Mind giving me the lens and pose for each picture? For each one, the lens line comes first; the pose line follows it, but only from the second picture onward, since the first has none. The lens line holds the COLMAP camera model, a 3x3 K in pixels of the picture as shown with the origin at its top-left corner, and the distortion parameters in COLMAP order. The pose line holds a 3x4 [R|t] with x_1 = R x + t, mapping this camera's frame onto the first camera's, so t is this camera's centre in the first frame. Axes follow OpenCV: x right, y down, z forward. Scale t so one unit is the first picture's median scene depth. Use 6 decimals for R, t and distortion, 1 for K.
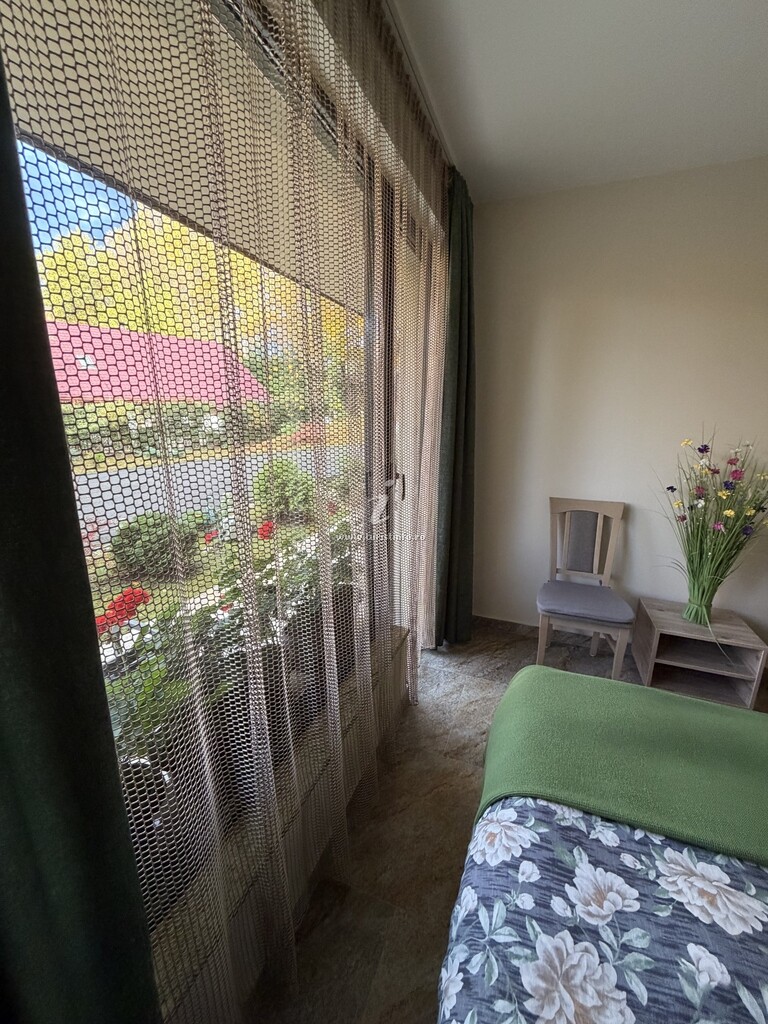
lens RADIAL K [[407.1, 0, 382.9], [0, 407.1, 508.6], [0, 0, 1]] dist [0.000429, 0.000357]
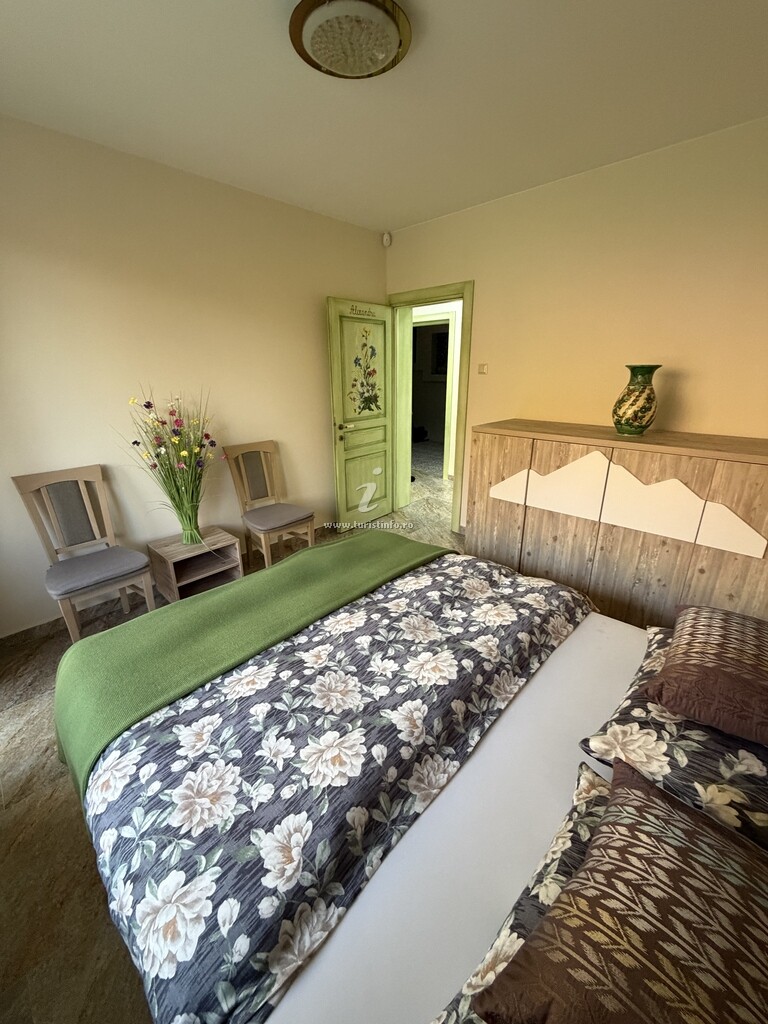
lens RADIAL K [[407.1, 0, 382.9], [0, 407.1, 508.6], [0, 0, 1]] dist [0.000429, 0.000357]
pose [[0.386058, -0.314154, 0.867333, -0.144229], [0.230059, 0.943304, 0.239270, 0.023205], [-0.893326, 0.107165, 0.436444, -0.192881]]
